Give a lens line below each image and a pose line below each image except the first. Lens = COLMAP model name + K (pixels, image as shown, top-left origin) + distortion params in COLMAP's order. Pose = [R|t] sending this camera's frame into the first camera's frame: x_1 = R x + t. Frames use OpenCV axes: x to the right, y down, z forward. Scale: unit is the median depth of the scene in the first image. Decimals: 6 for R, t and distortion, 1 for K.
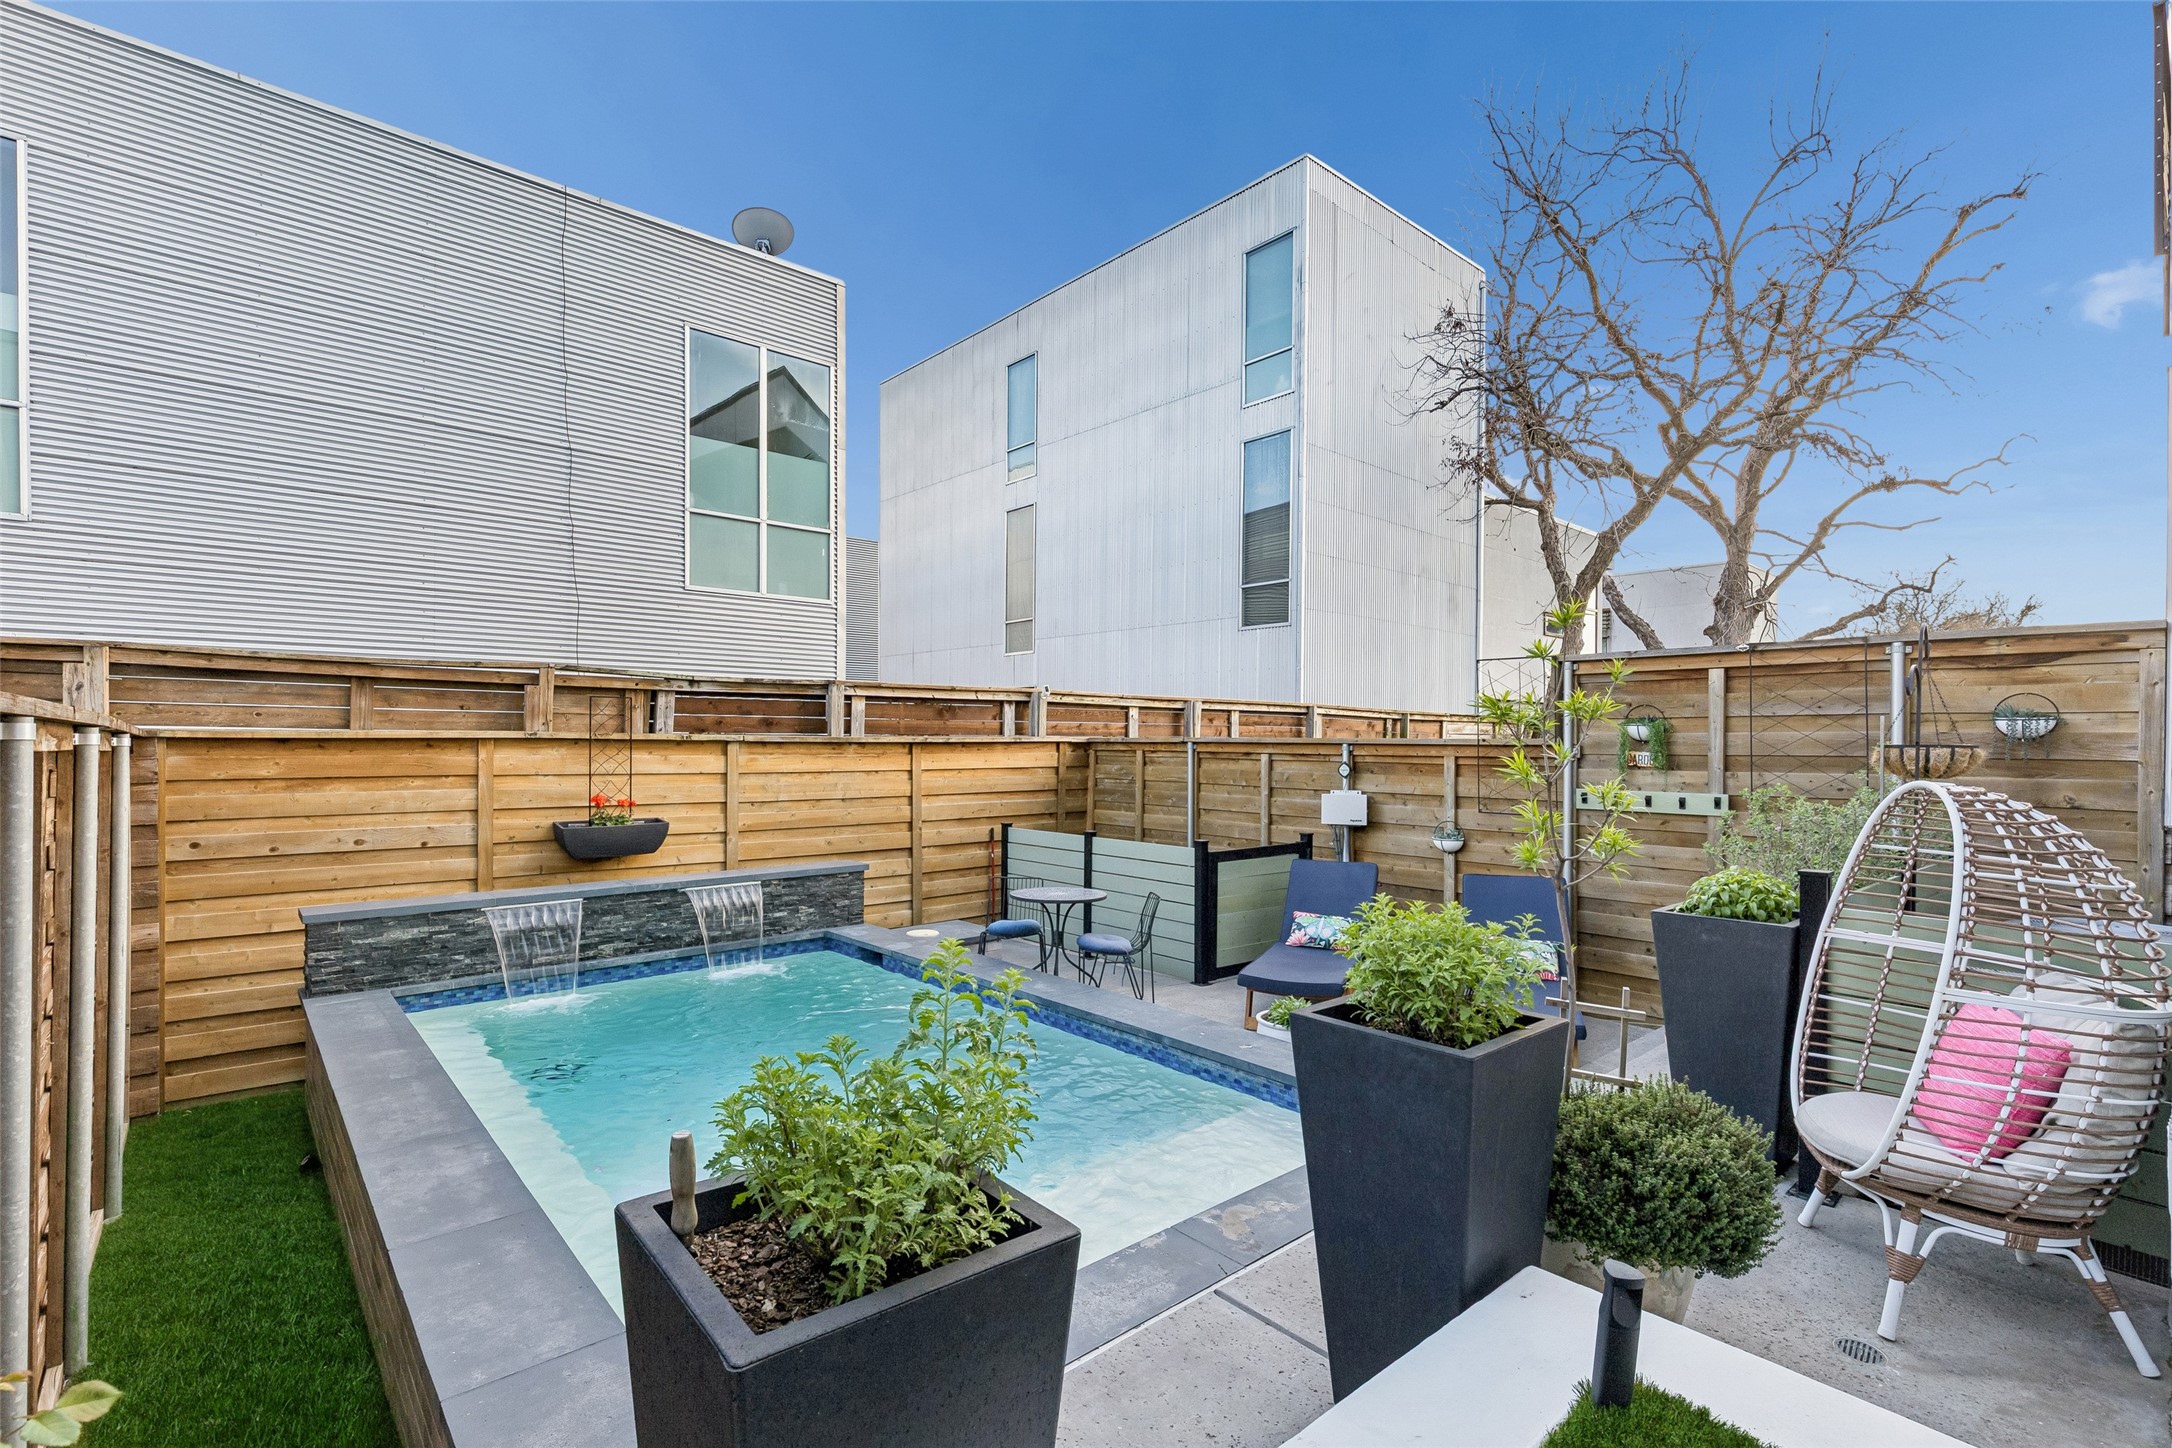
lens RADIAL K [[980.8, 0, 1068.7], [0, 980.8, 748.7], [0, 0, 1]] dist [0.002603, 0.000363]
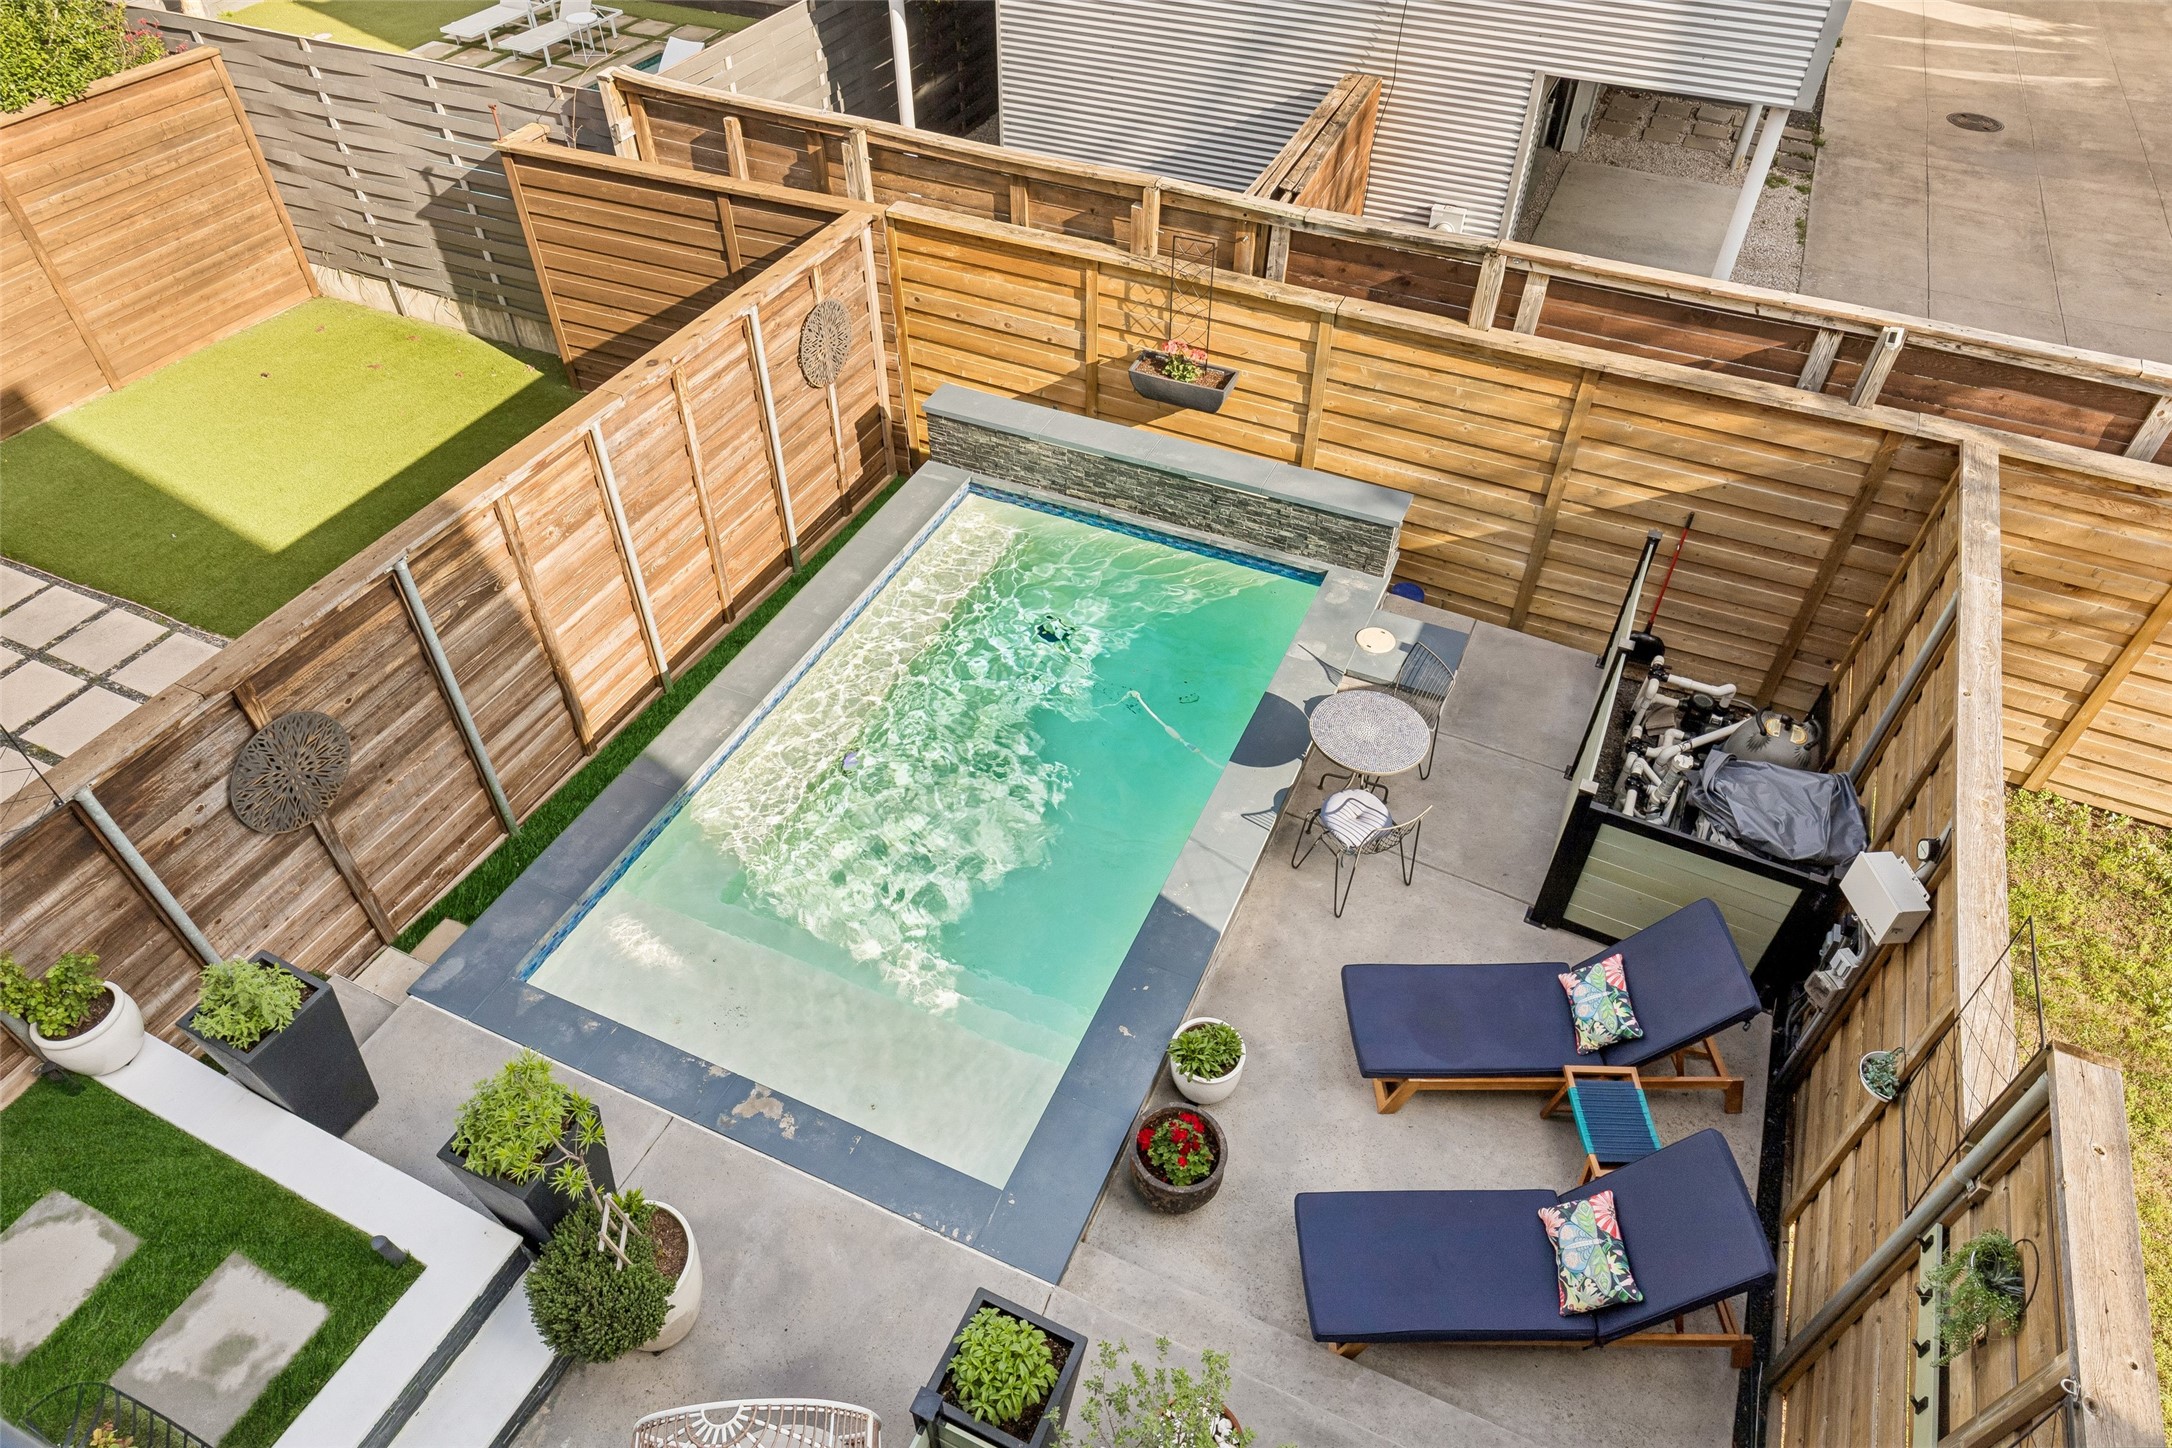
lens RADIAL K [[1318.5, 0, 1069.4], [0, 1318.5, 732.9], [0, 0, 1]] dist [0.002446, 0.001882]
pose [[0.417133, 0.629669, -0.655375, 0.507409], [-0.001826, 0.721687, 0.692217, -0.511199], [0.908844, -0.287550, 0.302189, 0.369307]]
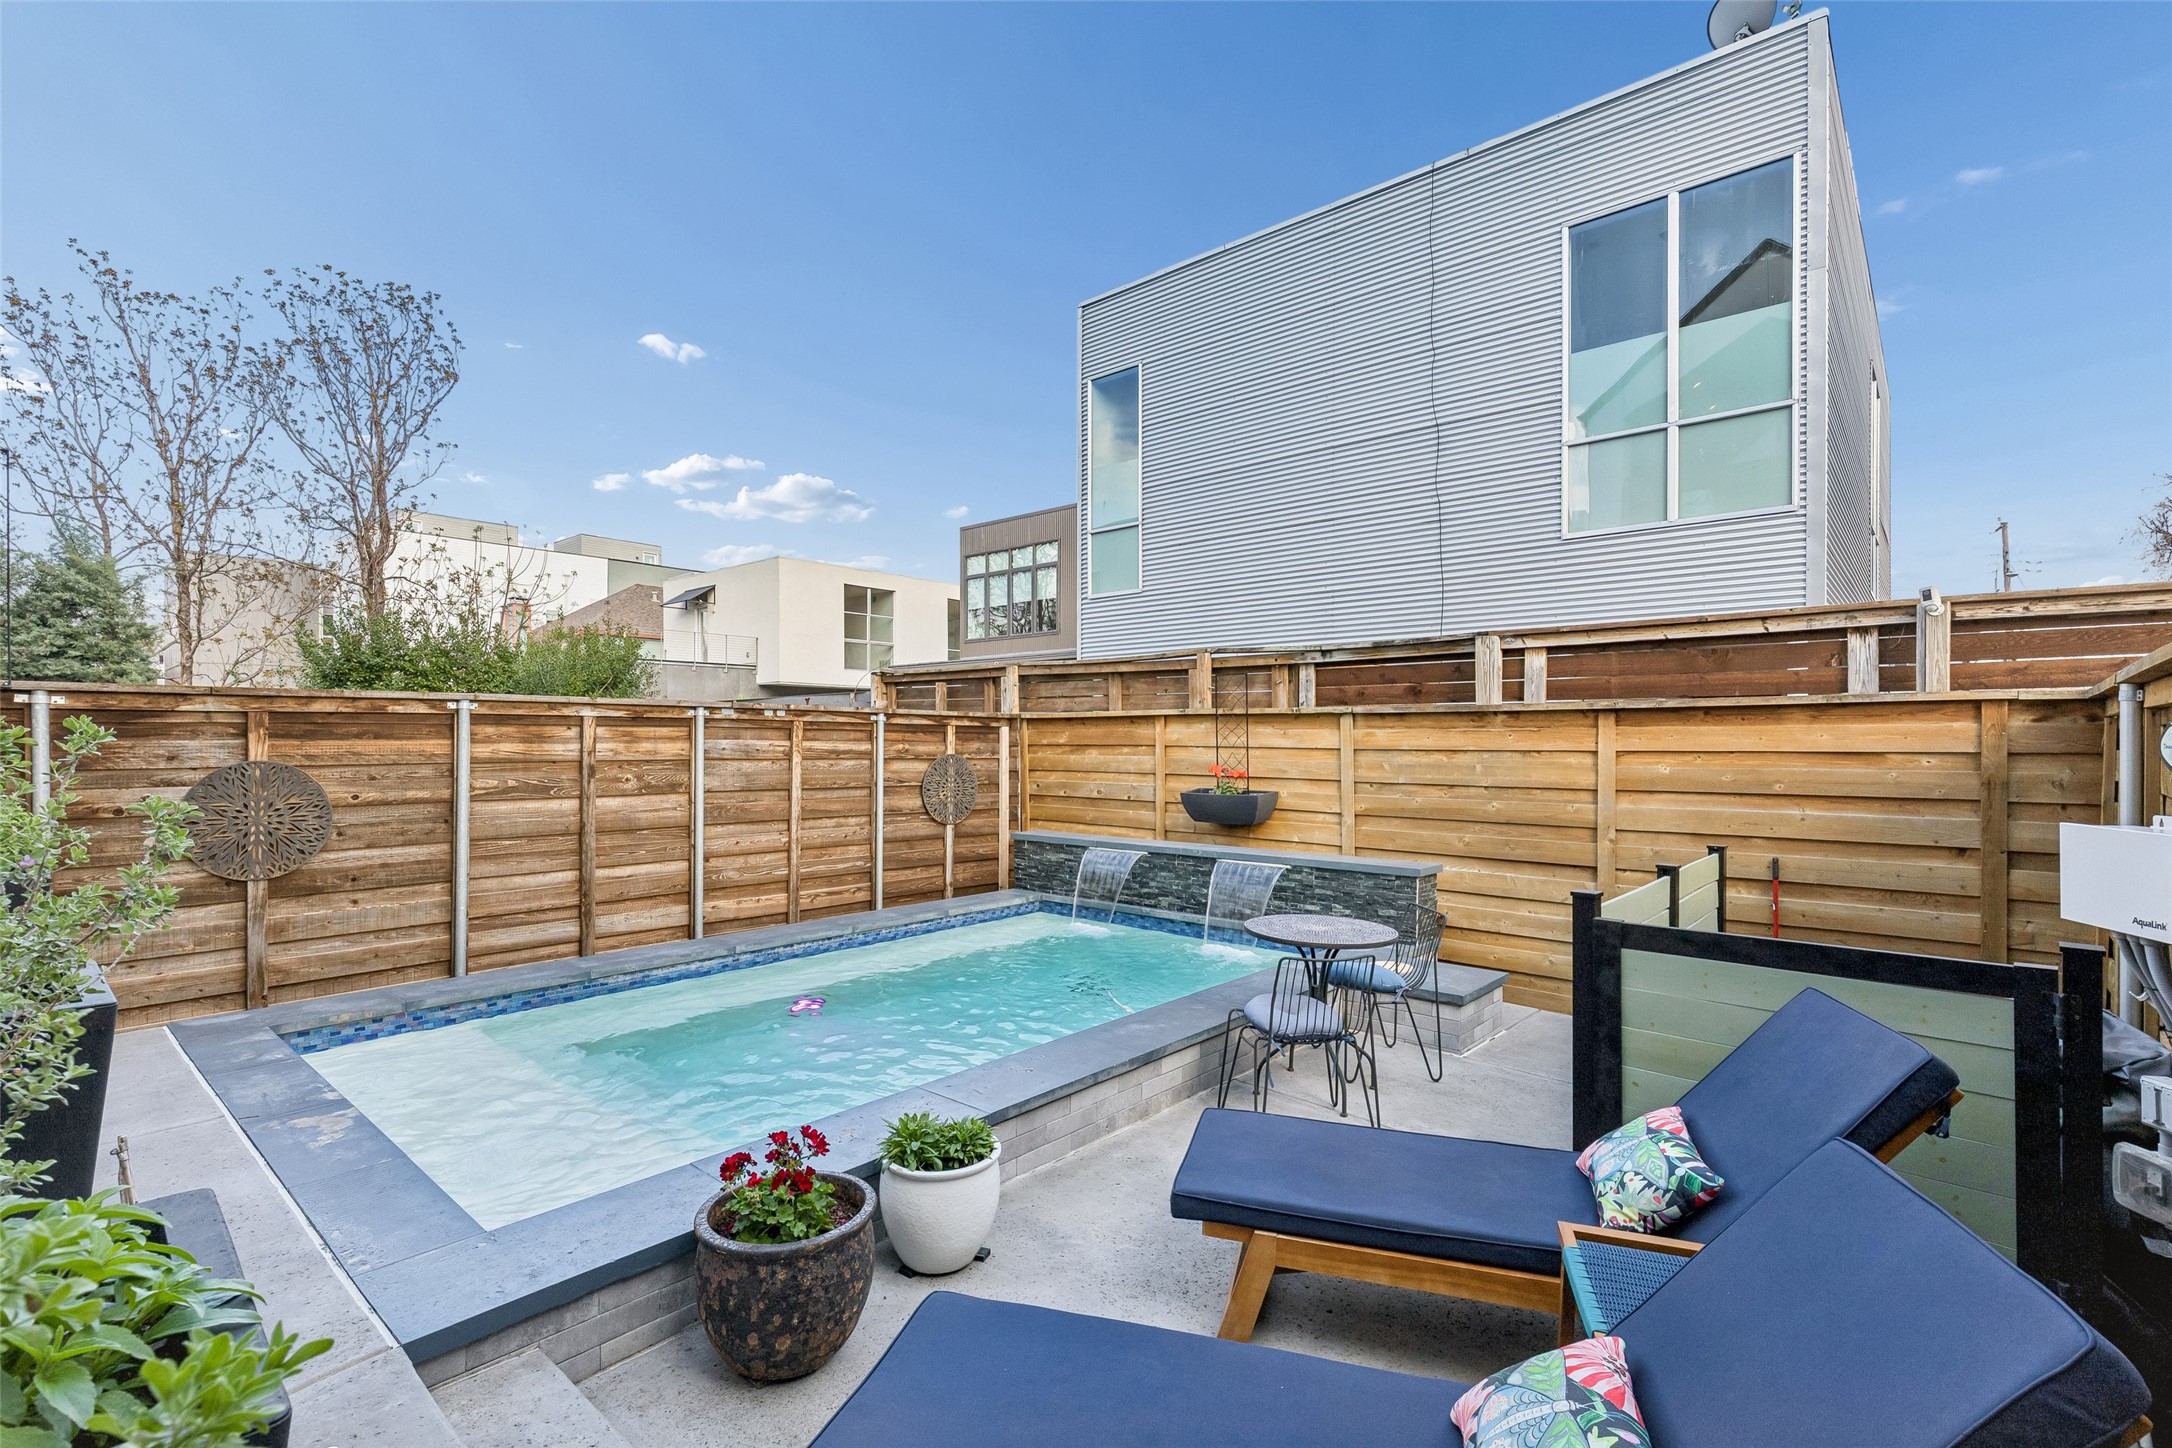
lens RADIAL K [[973.8, 0, 1075.9], [0, 973.8, 739.8], [0, 0, 1]] dist [0.003207, 0.000362]
pose [[0.135899, -0.003170, -0.990718, 0.509976], [-0.007256, 0.999965, -0.004195, 0.022162], [0.990696, 0.007759, 0.135871, 0.628762]]
